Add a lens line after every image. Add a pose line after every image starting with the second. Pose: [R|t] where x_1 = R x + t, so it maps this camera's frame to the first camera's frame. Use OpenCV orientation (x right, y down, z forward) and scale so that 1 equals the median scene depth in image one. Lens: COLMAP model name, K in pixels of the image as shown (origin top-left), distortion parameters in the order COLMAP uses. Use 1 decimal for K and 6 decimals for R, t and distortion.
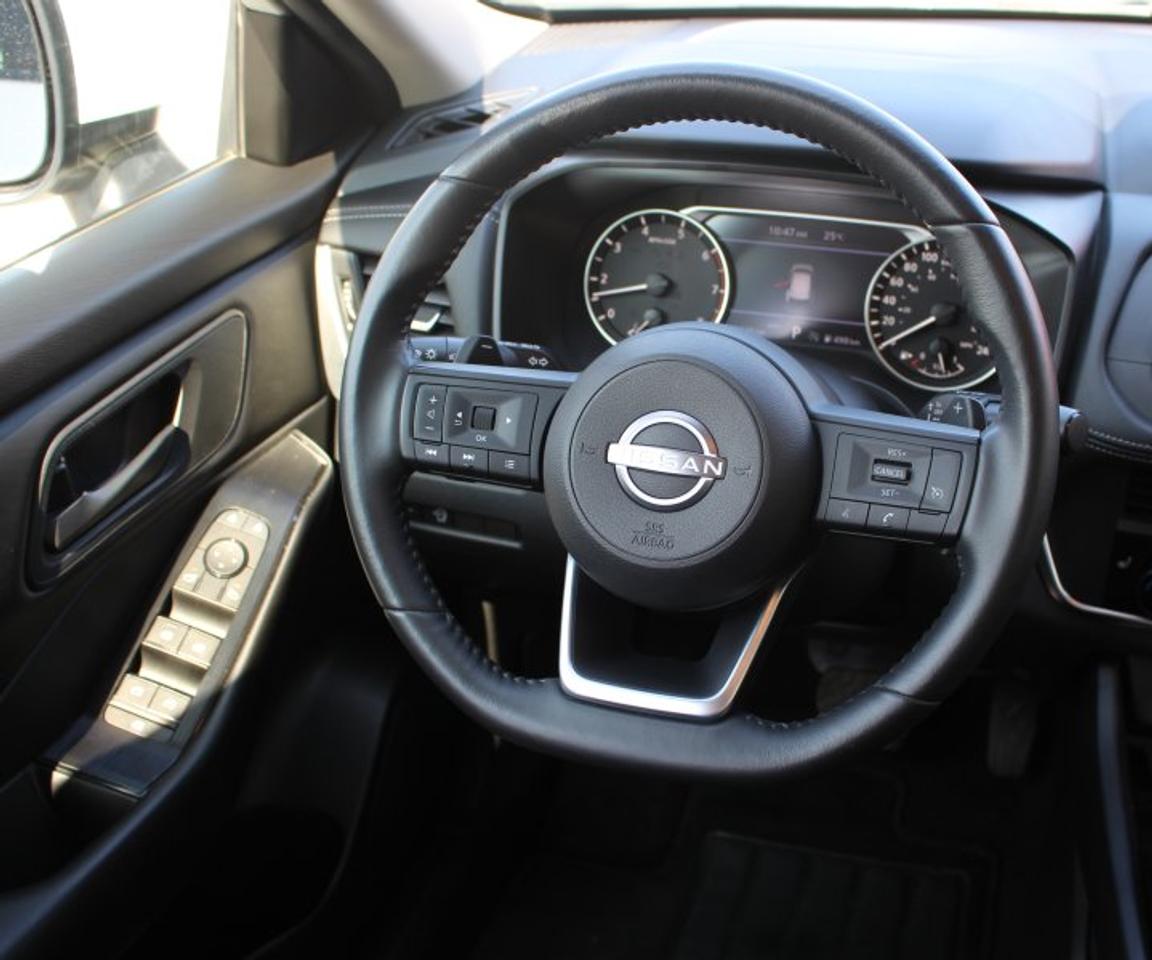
lens RADIAL K [[1497.2, 0, 674.7], [0, 1497.2, 499.6], [0, 0, 1]] dist [-0.129112, 0.000000]
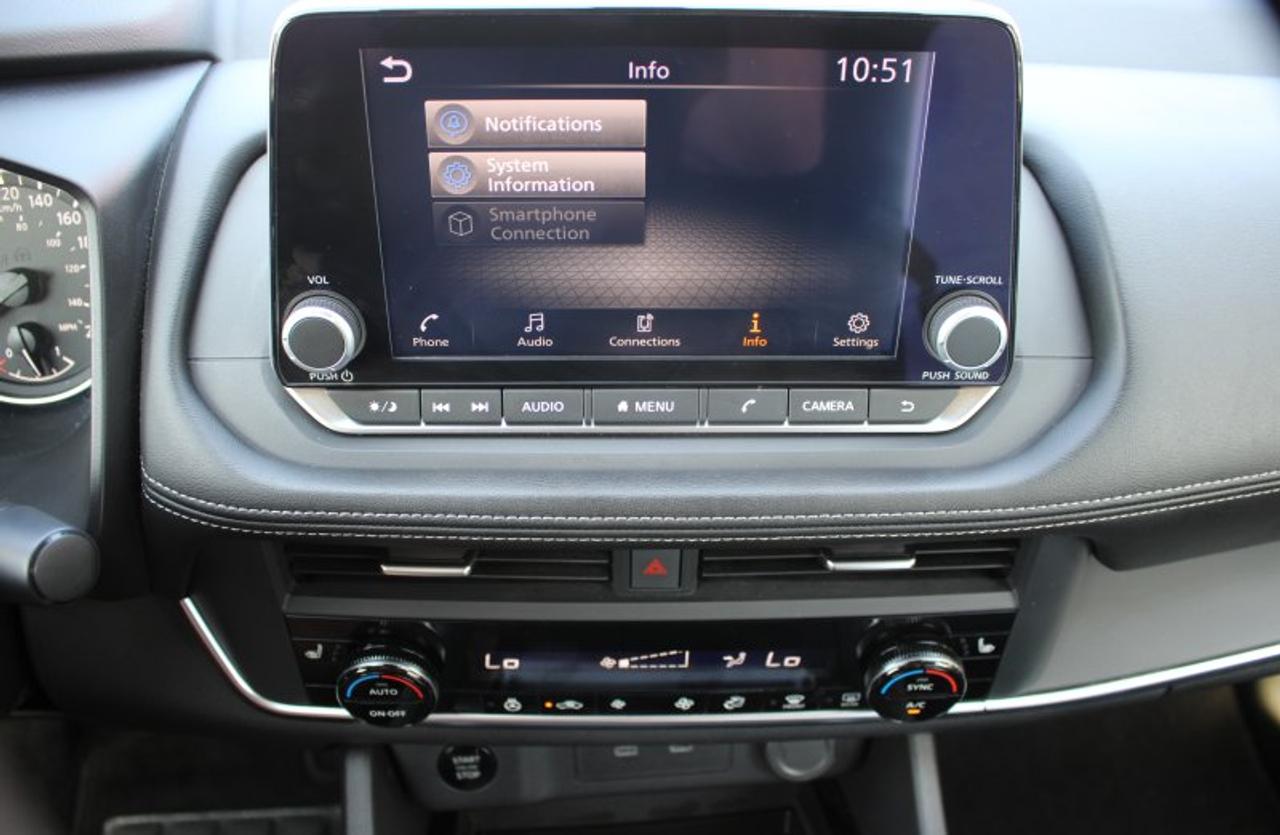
lens RADIAL K [[1090.2, 0, 631.2], [0, 1090.2, 426.7], [0, 0, 1]] dist [-0.151916, 0.088730]
pose [[0.942254, -0.200915, 0.267939, 0.342938], [0.159434, 0.972688, 0.168697, -0.114309], [-0.294515, -0.116237, 0.948551, 0.551972]]
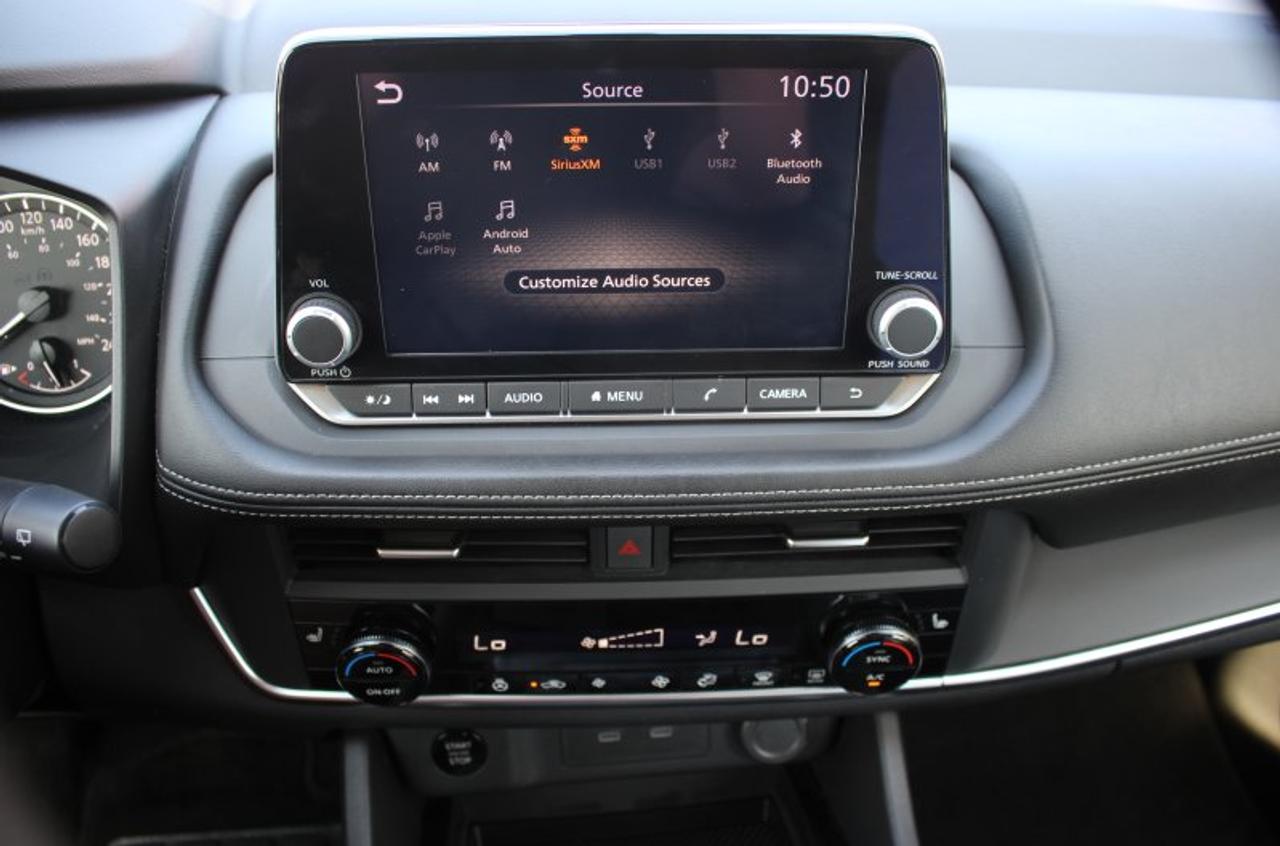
lens RADIAL K [[1083.8, 0, 634.3], [0, 1083.8, 427.9], [0, 0, 1]] dist [-0.154045, 0.091916]
pose [[0.937365, -0.202039, 0.283774, 0.336148], [0.172195, 0.976879, 0.126714, -0.093548], [-0.302814, -0.069913, 0.950482, 0.509449]]
